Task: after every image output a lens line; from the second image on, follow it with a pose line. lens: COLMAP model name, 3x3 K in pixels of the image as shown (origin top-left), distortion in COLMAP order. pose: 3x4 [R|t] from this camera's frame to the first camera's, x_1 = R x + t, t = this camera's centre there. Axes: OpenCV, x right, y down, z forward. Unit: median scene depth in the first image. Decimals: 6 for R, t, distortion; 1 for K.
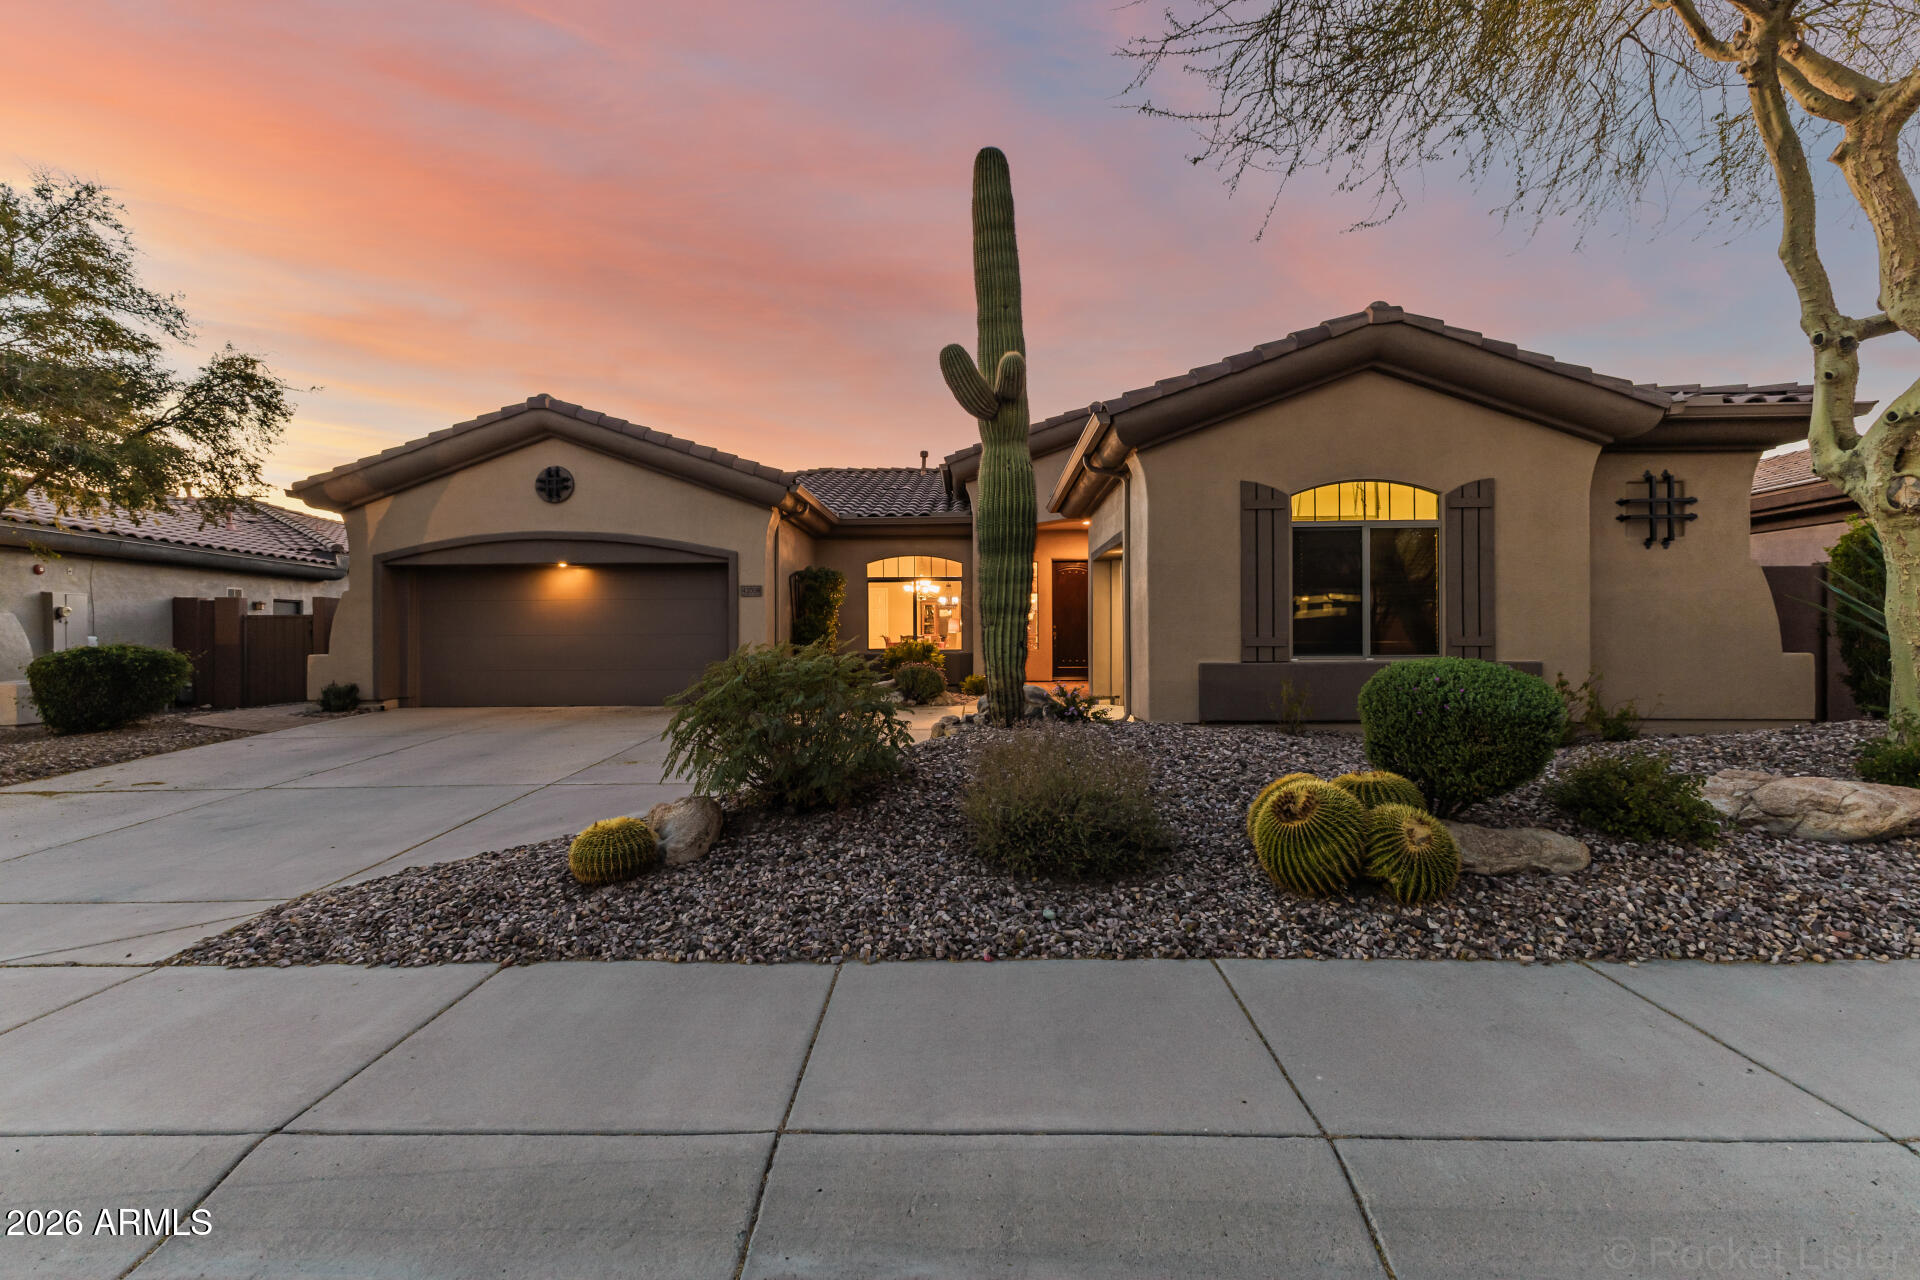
lens RADIAL K [[836.6, 0, 959.9], [0, 836.6, 633.1], [0, 0, 1]] dist [-0.002057, 0.004562]
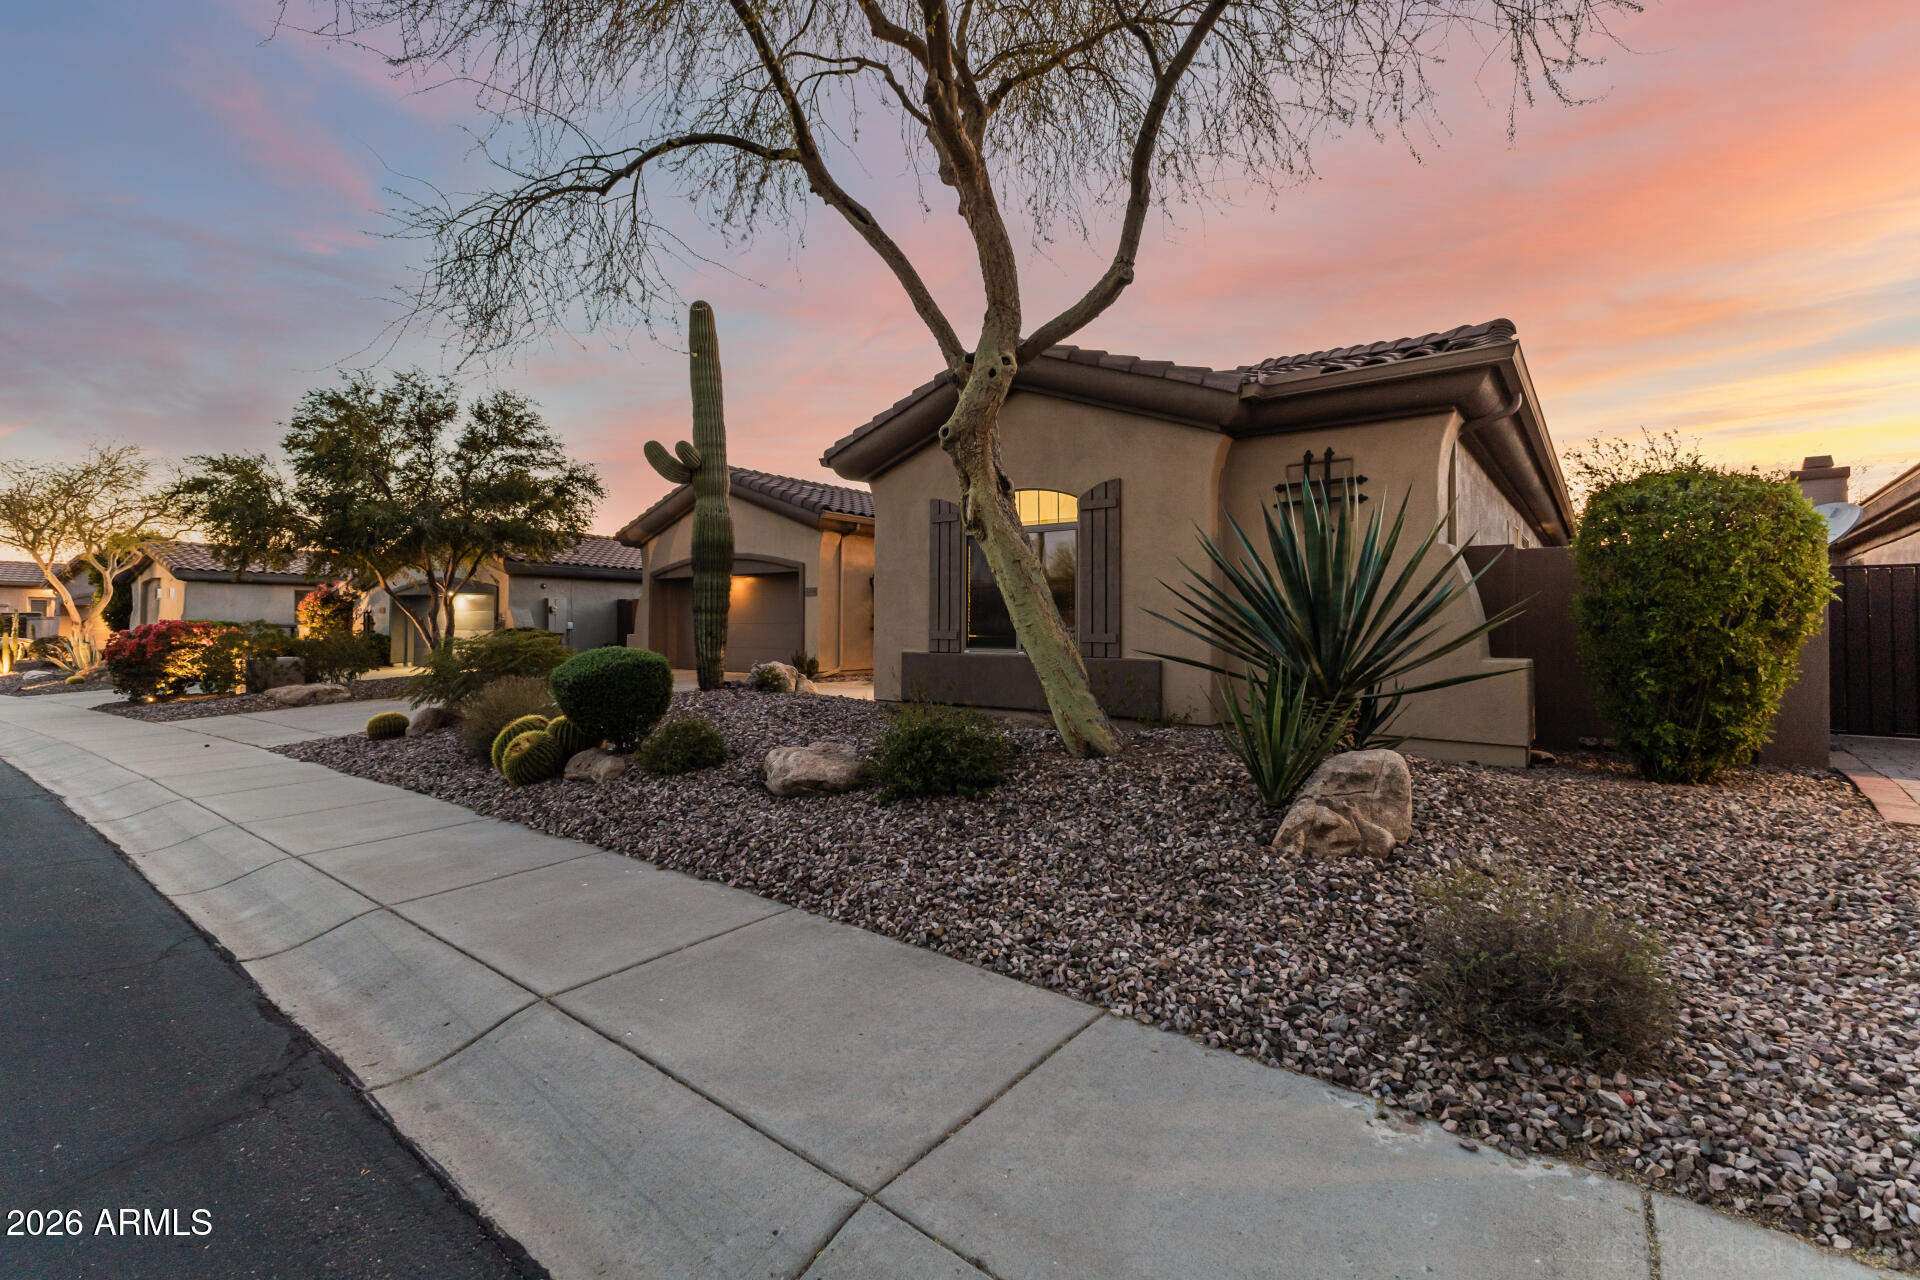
lens RADIAL K [[842.5, 0, 959.3], [0, 842.5, 589.8], [0, 0, 1]] dist [-0.000670, 0.000115]
pose [[0.806367, -0.016909, -0.591174, 1.055320], [-0.001811, 0.999516, -0.031059, -0.016407], [0.591413, 0.026115, 0.805946, 0.058563]]
